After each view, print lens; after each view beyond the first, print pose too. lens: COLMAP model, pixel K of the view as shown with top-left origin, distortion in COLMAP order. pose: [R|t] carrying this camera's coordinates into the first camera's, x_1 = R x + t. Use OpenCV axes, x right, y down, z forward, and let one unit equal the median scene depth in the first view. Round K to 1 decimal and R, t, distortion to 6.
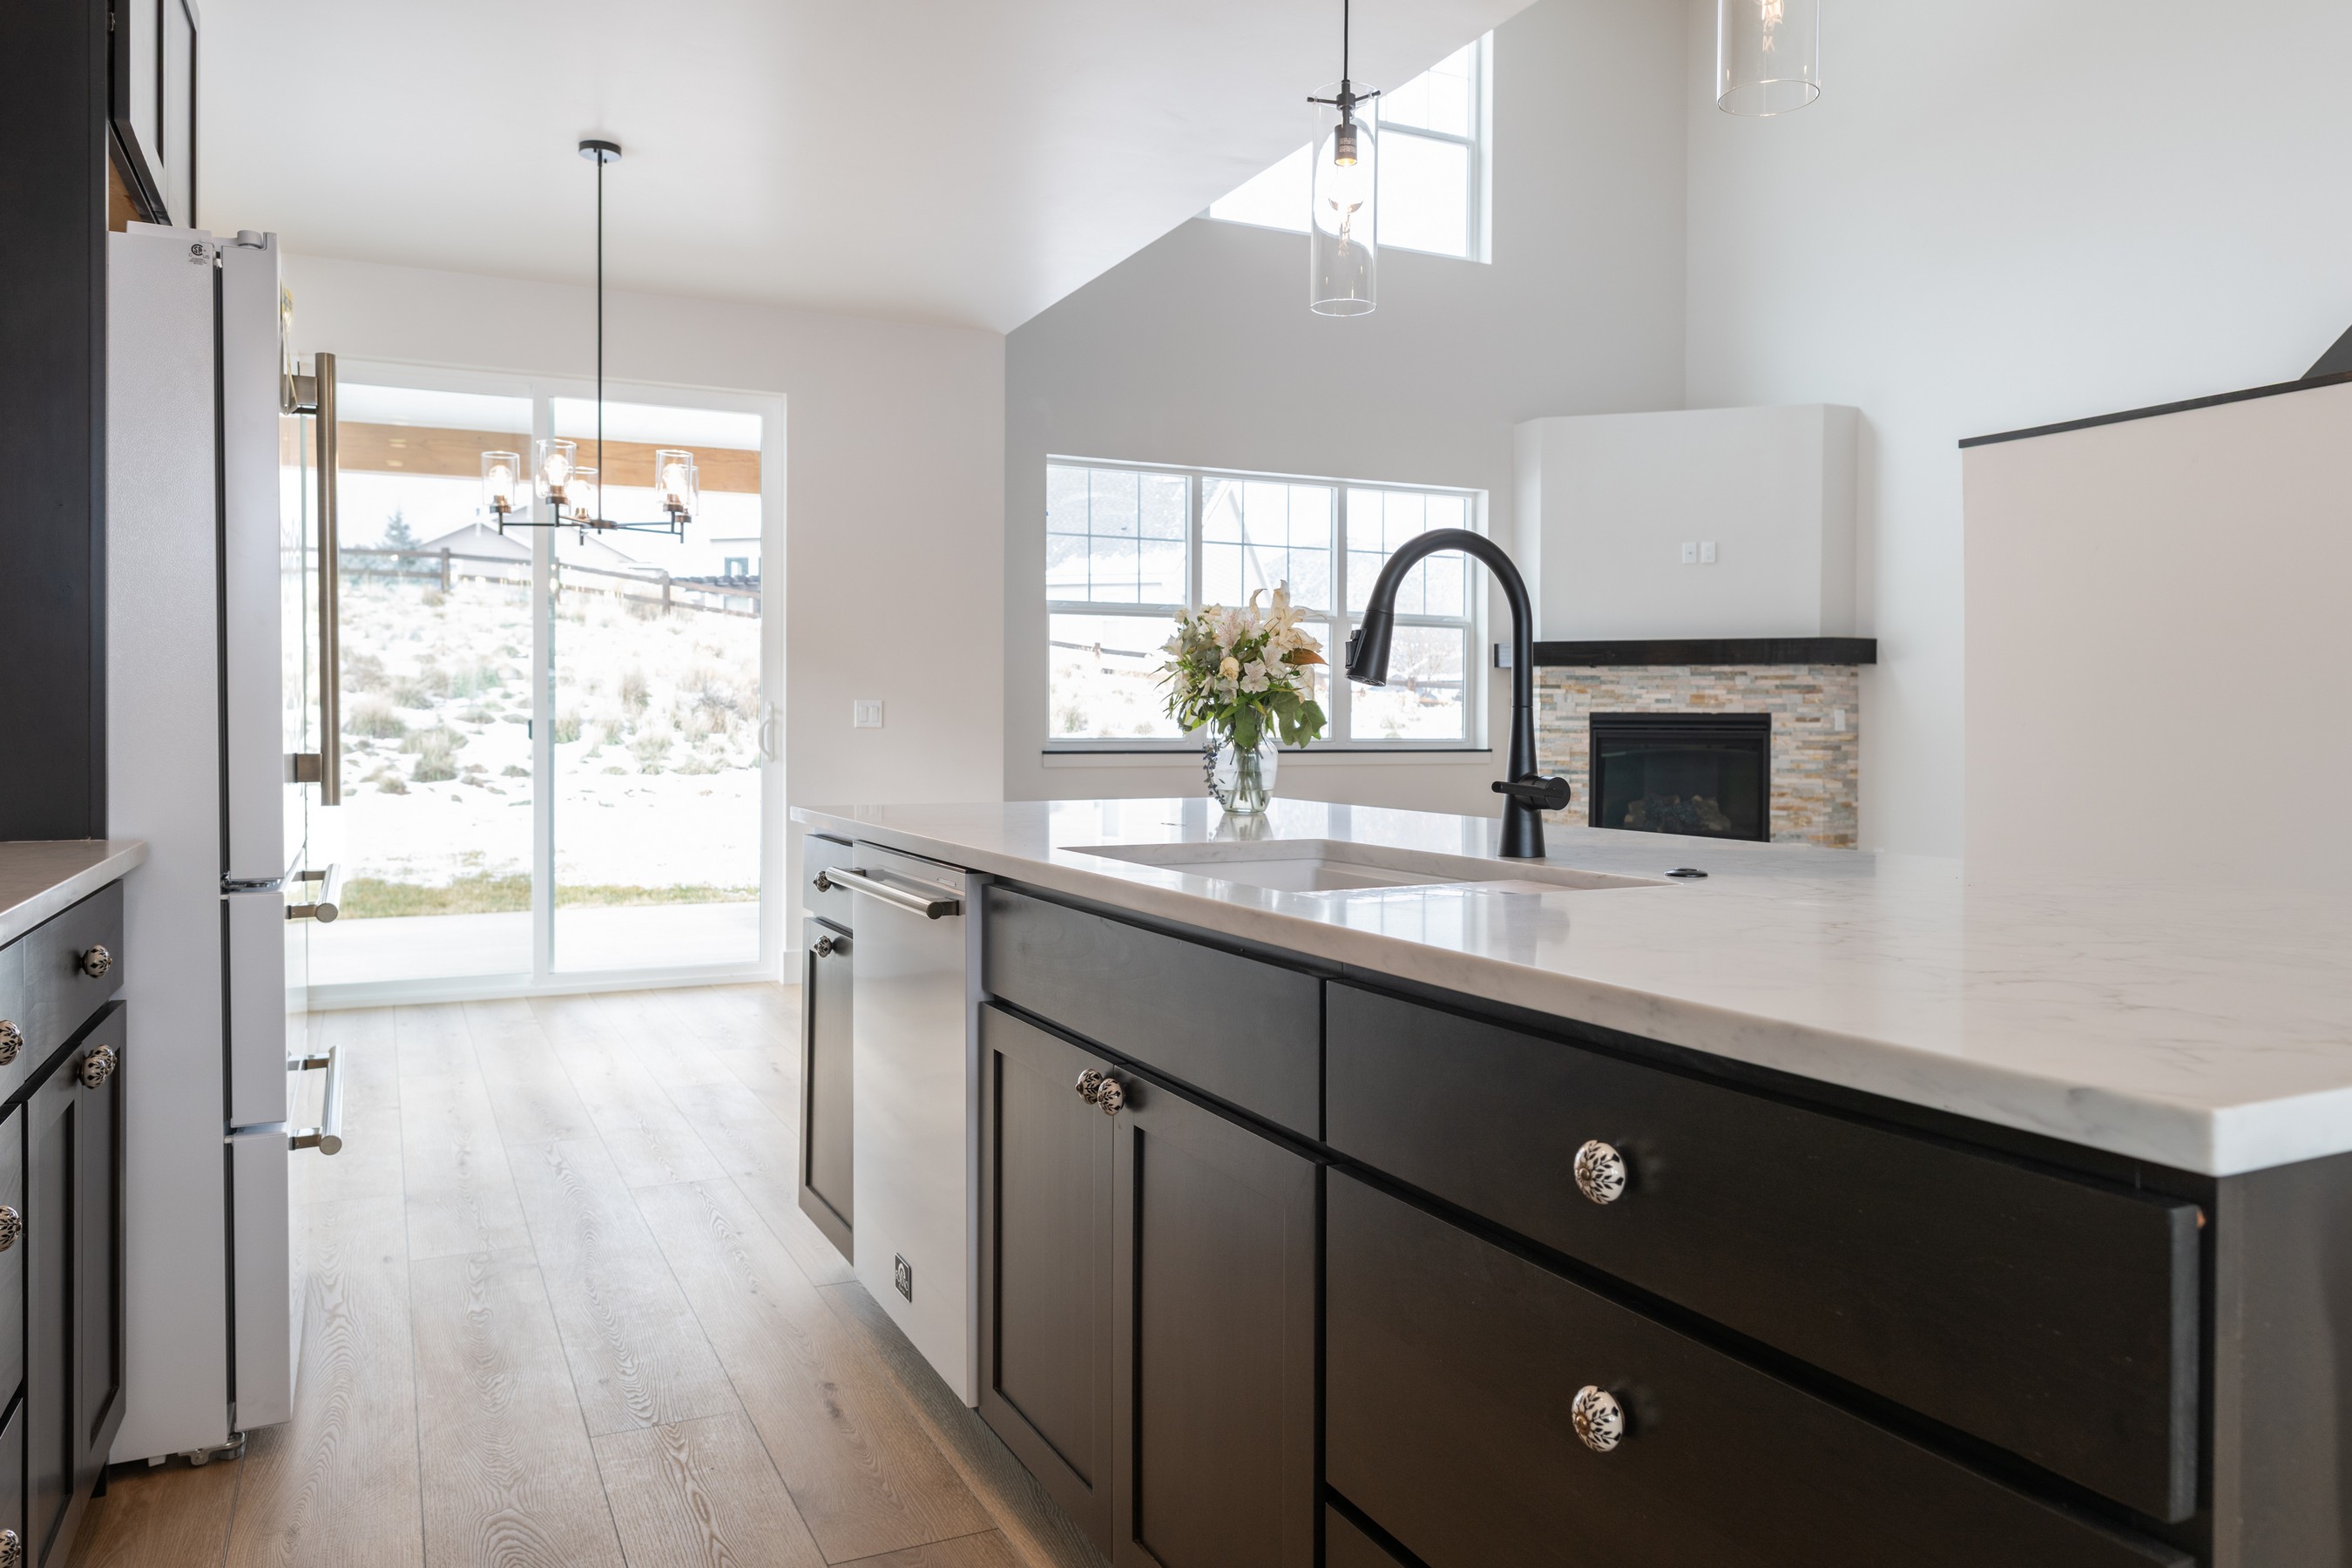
lens RADIAL K [[1604.1, 0, 1178.7], [0, 1604.1, 772.8], [0, 0, 1]] dist [-0.000148, -0.001477]
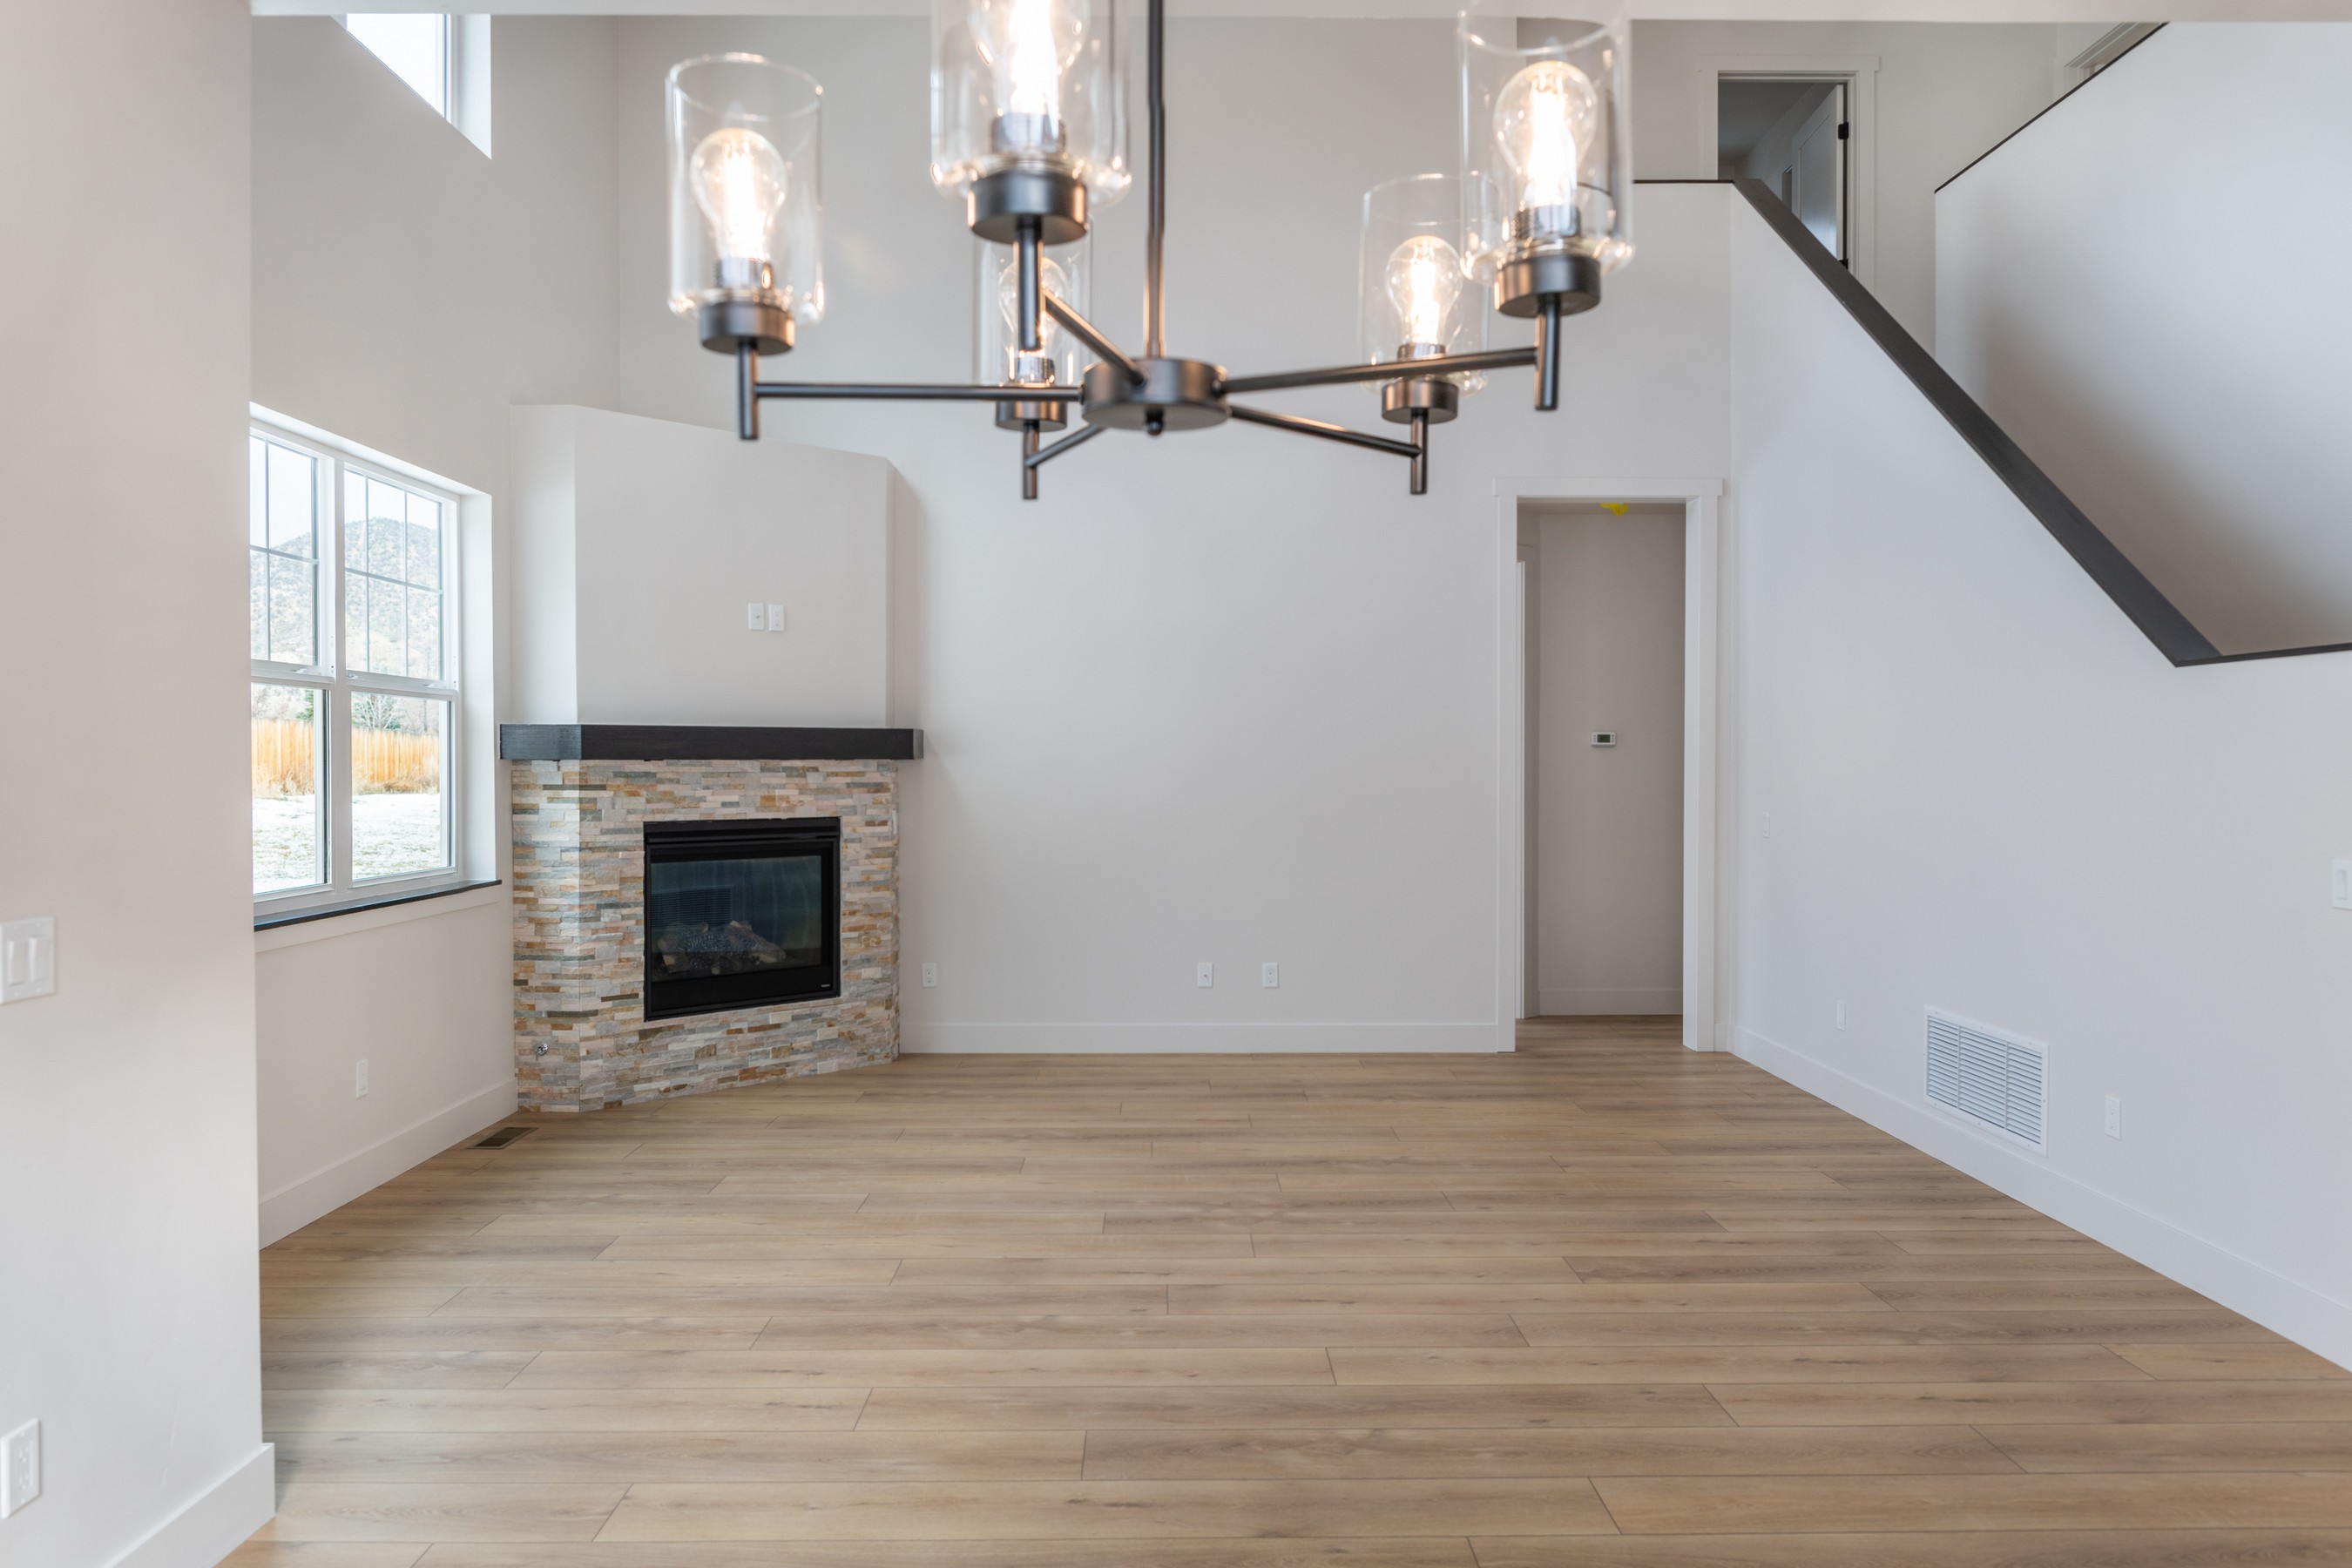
lens RADIAL K [[1604.1, 0, 1178.7], [0, 1604.1, 772.8], [0, 0, 1]] dist [-0.000148, -0.001477]
pose [[0.431459, -0.016159, 0.901988, -0.306579], [0.021394, 0.999742, 0.007677, -0.062026], [-0.901879, 0.015985, 0.431693, 0.473391]]
